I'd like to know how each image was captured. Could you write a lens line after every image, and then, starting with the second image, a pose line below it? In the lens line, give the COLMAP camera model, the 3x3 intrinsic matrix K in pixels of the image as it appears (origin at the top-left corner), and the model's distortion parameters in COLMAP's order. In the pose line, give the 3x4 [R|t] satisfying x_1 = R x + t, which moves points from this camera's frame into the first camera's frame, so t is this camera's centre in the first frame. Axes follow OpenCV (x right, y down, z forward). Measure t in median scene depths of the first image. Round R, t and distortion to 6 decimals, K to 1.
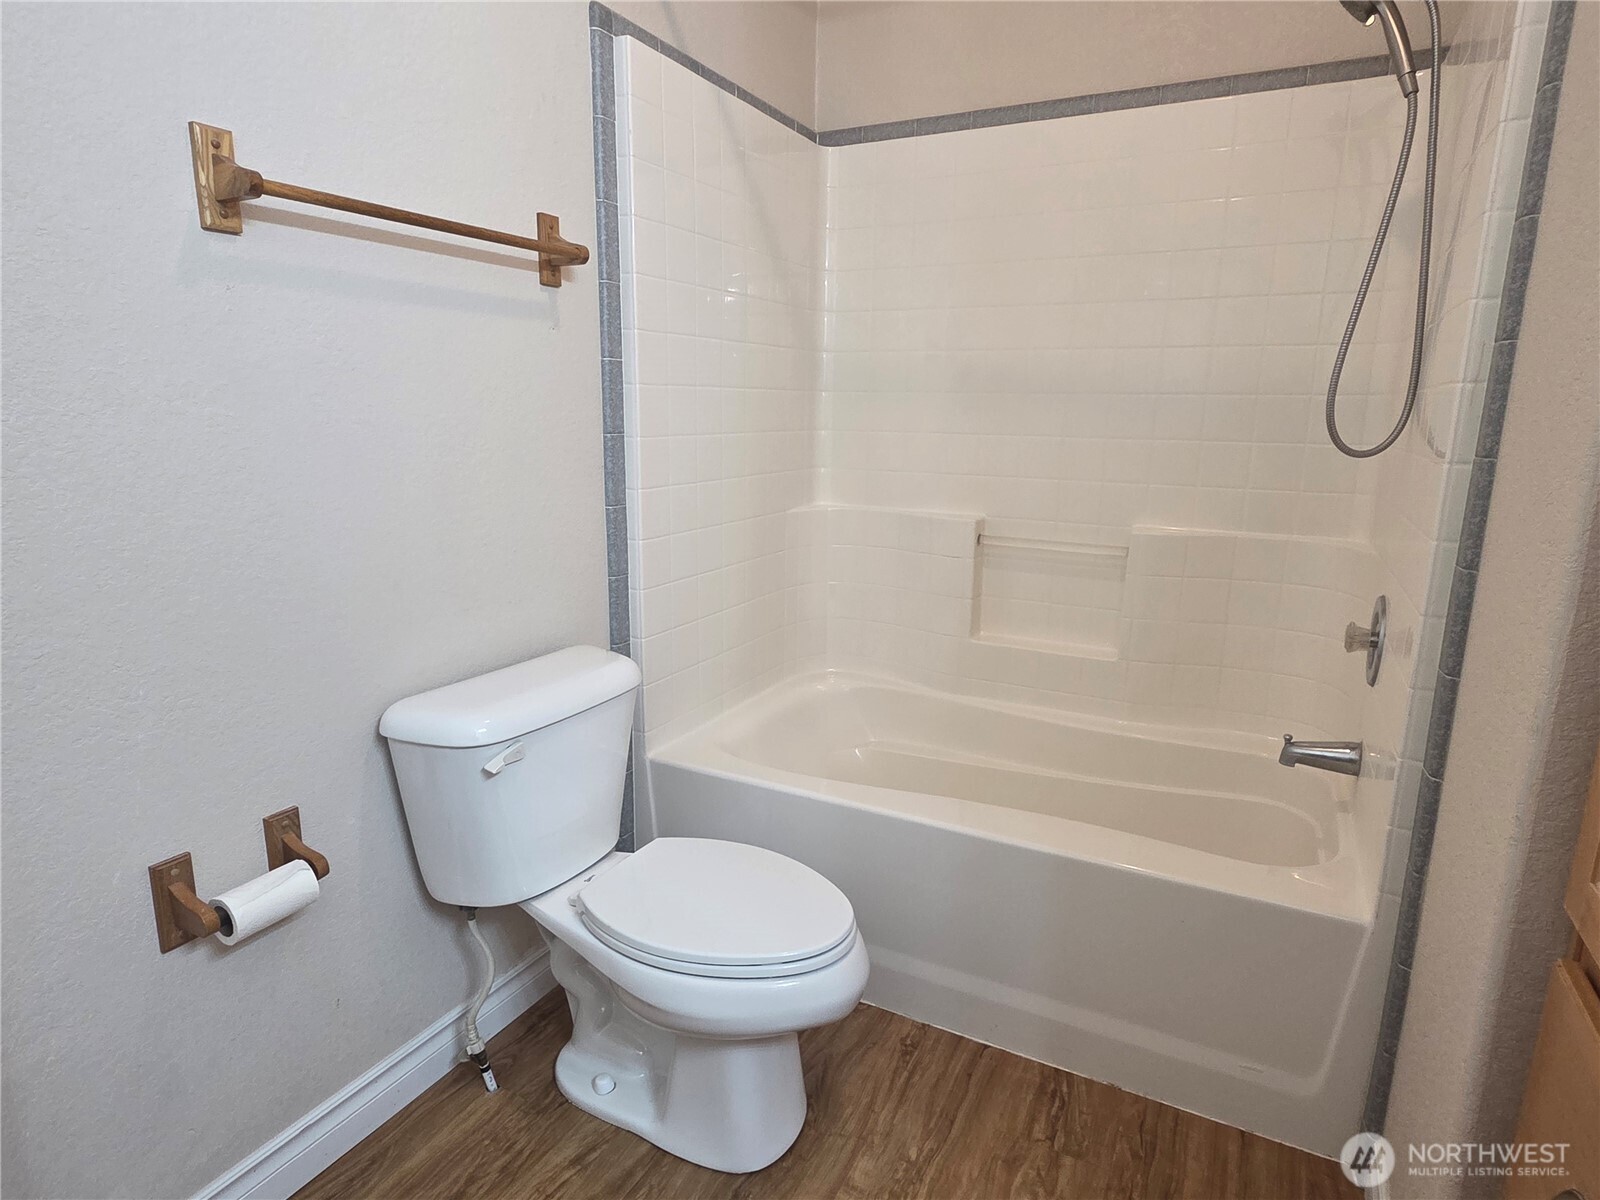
lens RADIAL K [[904.5, 0, 800.0], [0, 904.5, 600.0], [0, 0, 1]] dist [0.003661, 0.000609]
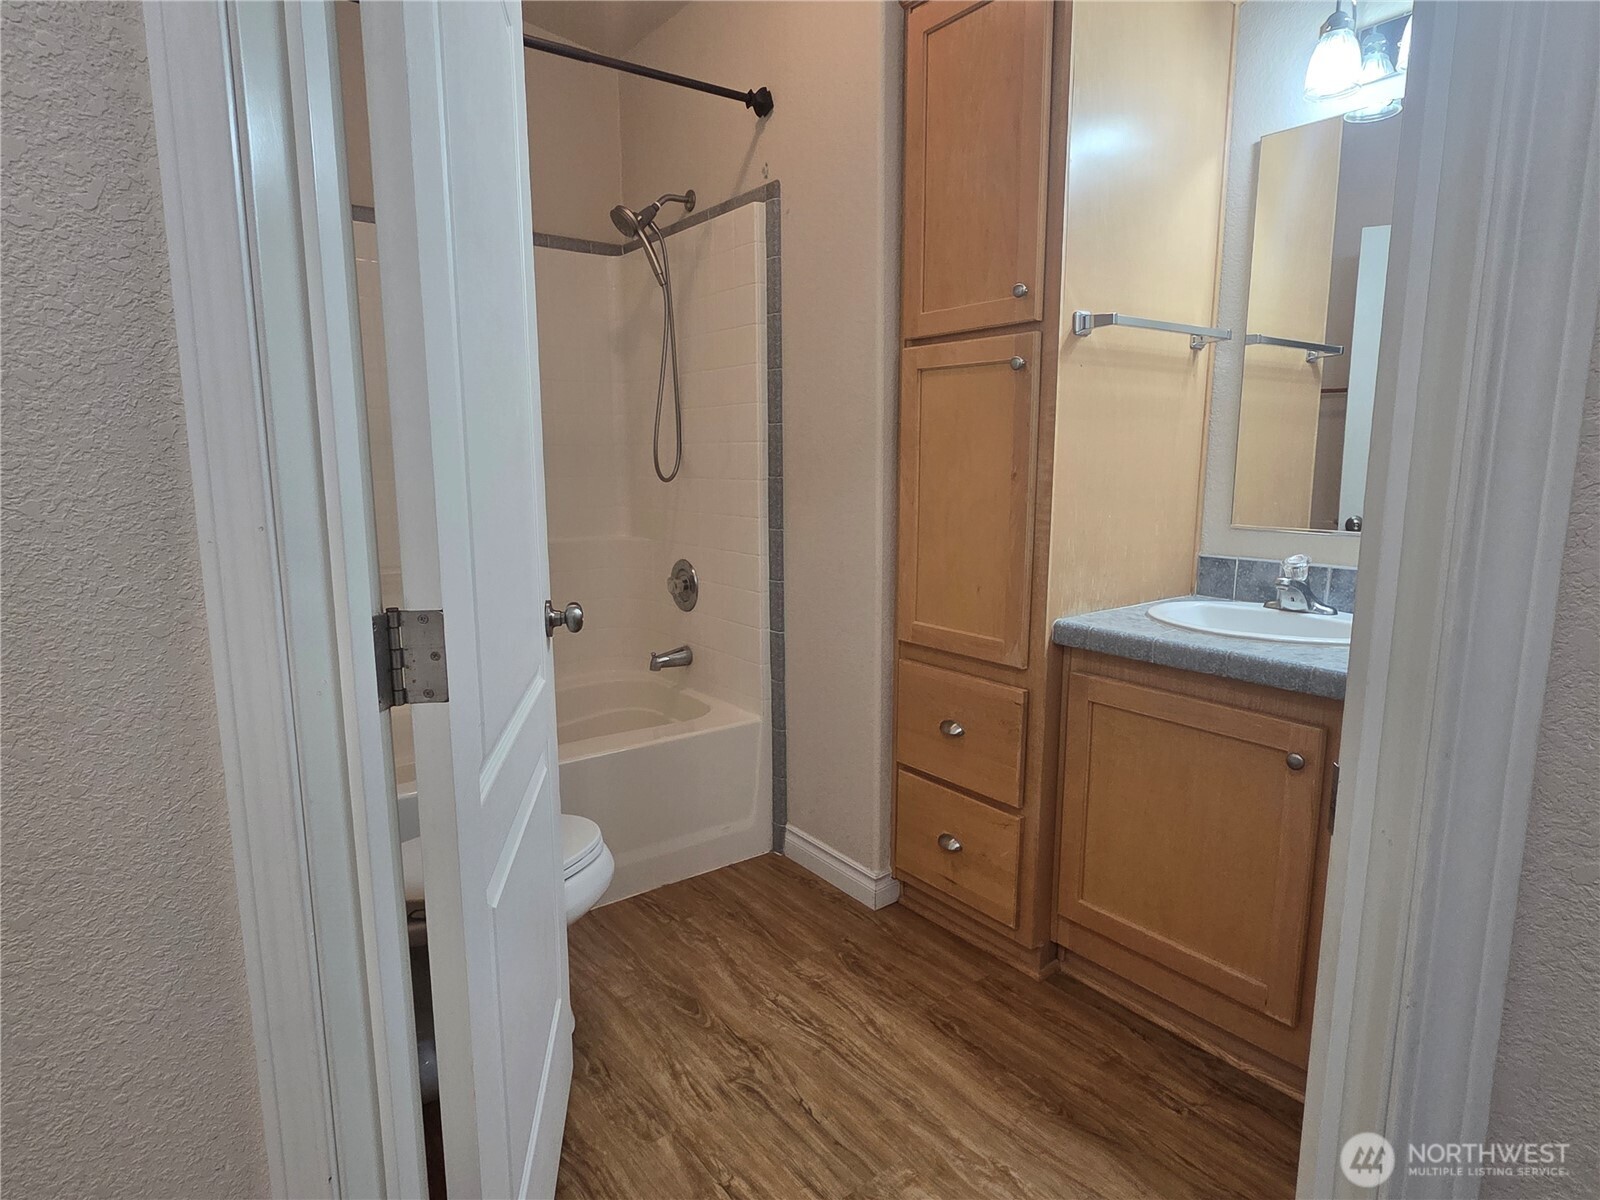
lens RADIAL K [[904.5, 0, 800.0], [0, 904.5, 600.0], [0, 0, 1]] dist [0.003661, 0.000609]
pose [[0.425662, -0.161340, 0.890383, -0.873304], [0.198853, 0.976601, 0.081898, -0.027629], [-0.882763, 0.142195, 0.447785, 0.021087]]
